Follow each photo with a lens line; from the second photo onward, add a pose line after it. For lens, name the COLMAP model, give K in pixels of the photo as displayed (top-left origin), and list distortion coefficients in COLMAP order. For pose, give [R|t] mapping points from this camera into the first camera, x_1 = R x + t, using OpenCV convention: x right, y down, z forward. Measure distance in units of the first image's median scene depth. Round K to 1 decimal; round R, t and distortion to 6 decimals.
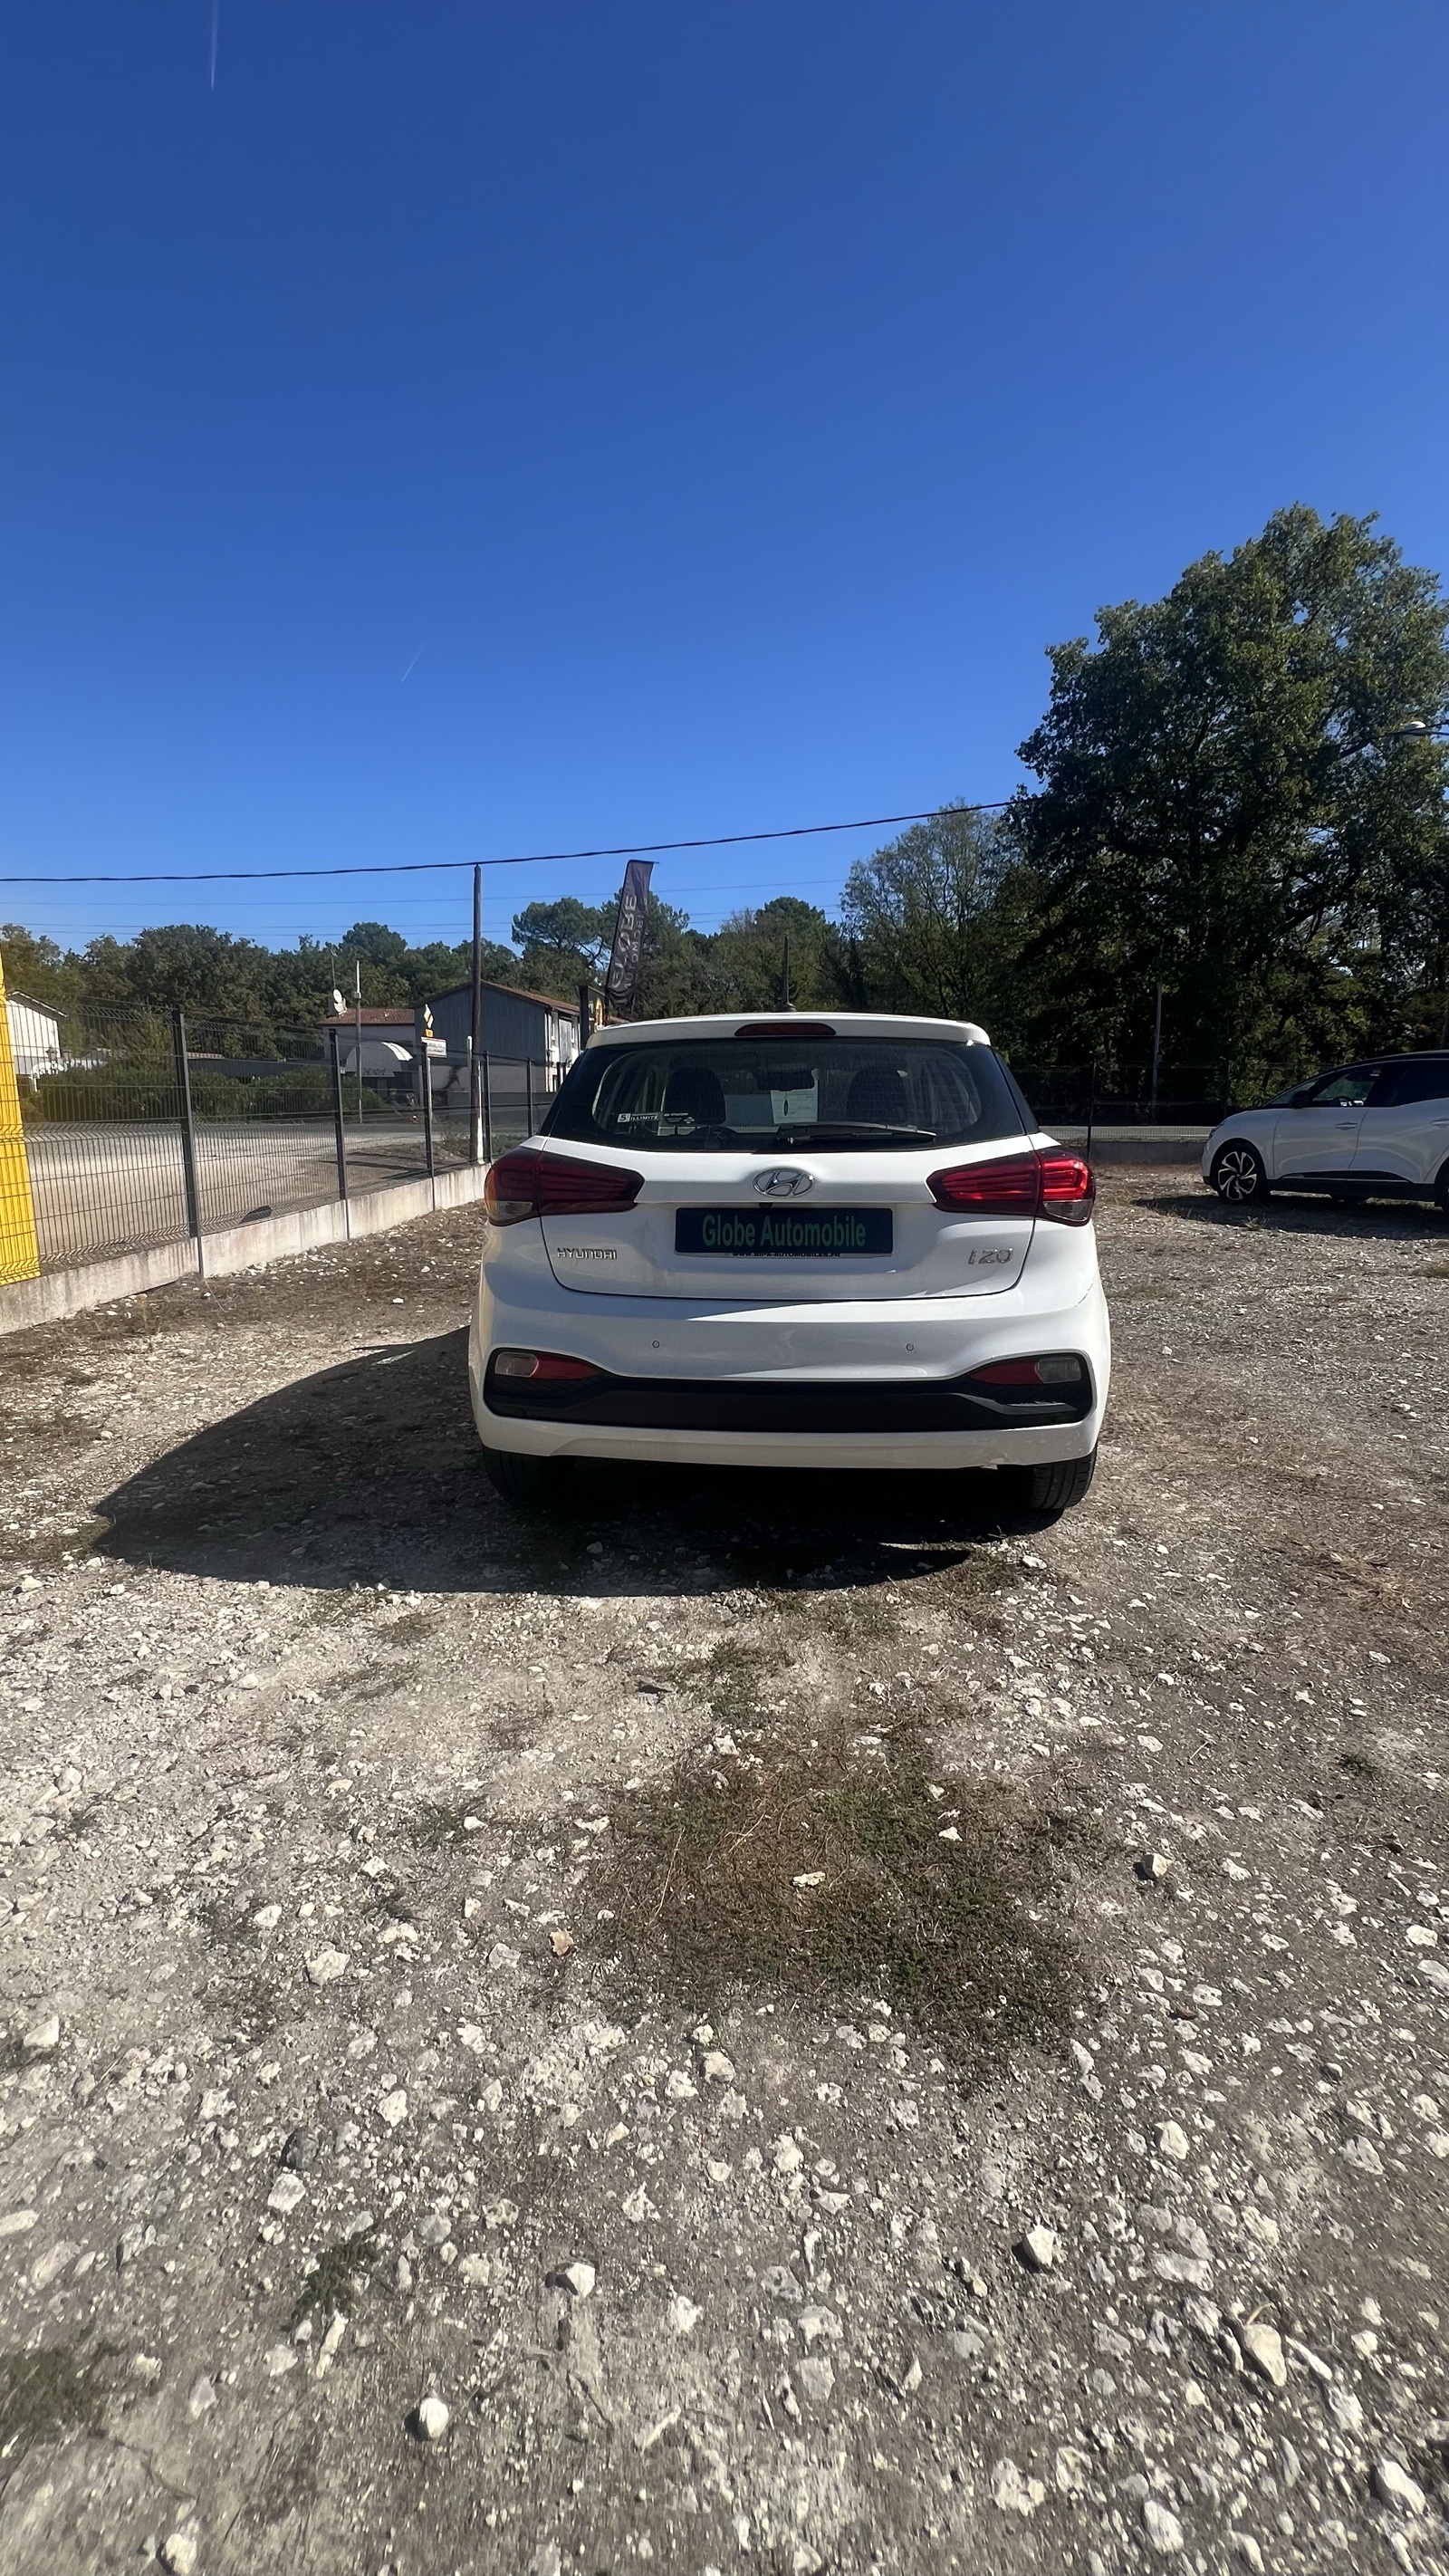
lens RADIAL K [[1029.6, 0, 728.7], [0, 1029.6, 1285.7], [0, 0, 1]] dist [-0.000866, 0.000607]
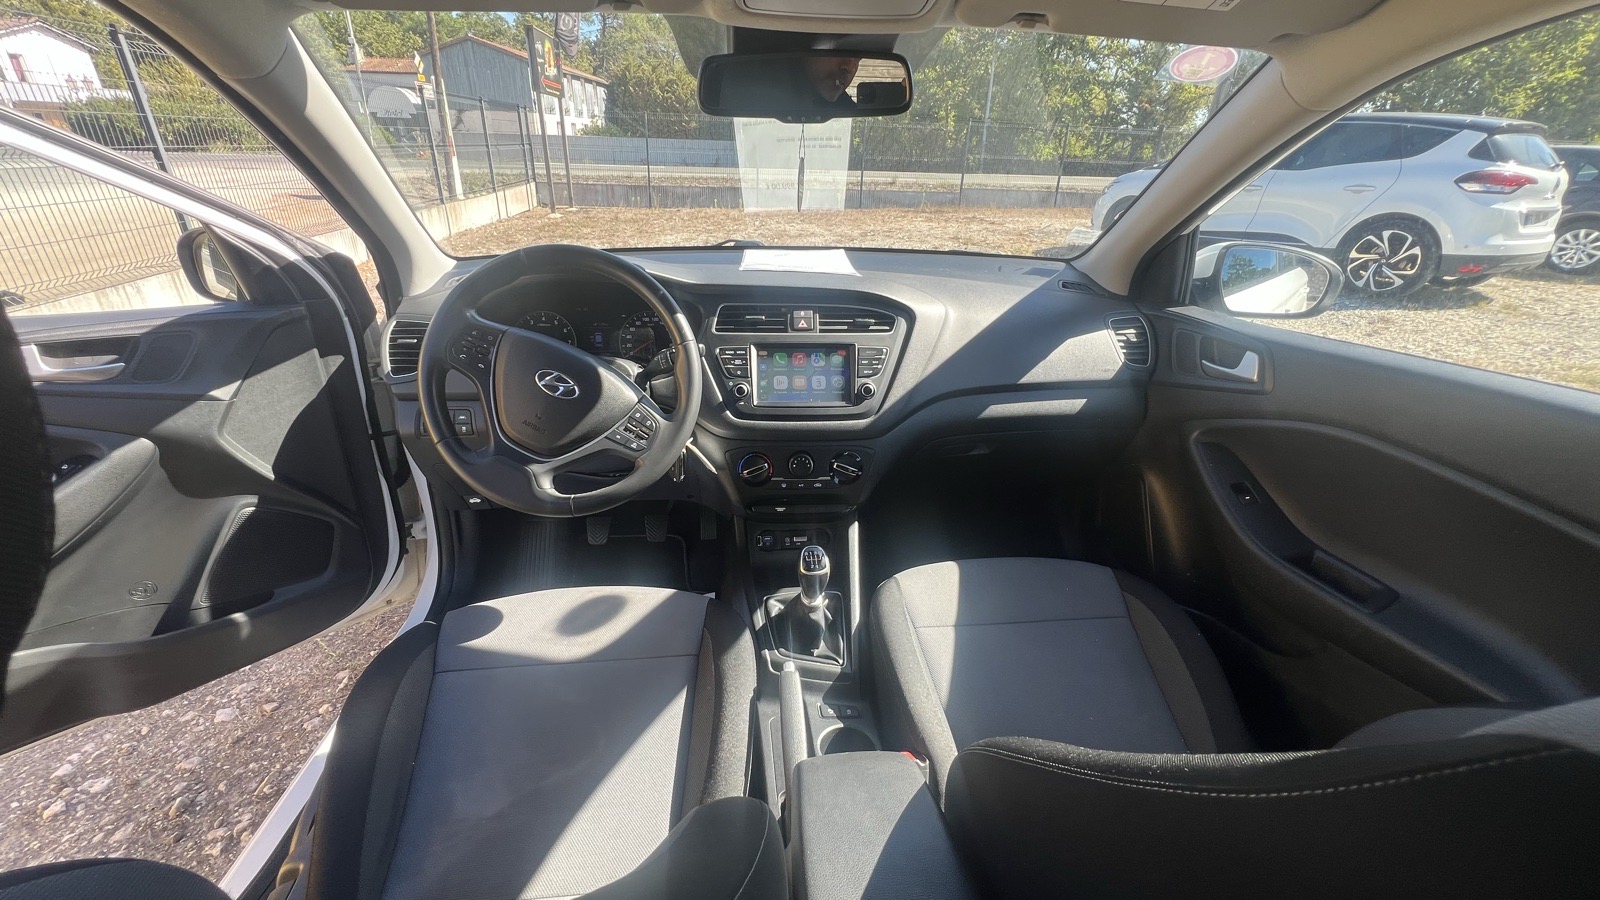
lens RADIAL K [[639.5, 0, 794.1], [0, 639.5, 451.7], [0, 0, 1]] dist [-0.000866, 0.000607]
pose [[0.986684, -0.046469, 0.155871, 0.003145], [0.003659, 0.964419, 0.264355, -0.020601], [-0.162609, -0.260264, 0.951746, 0.113330]]
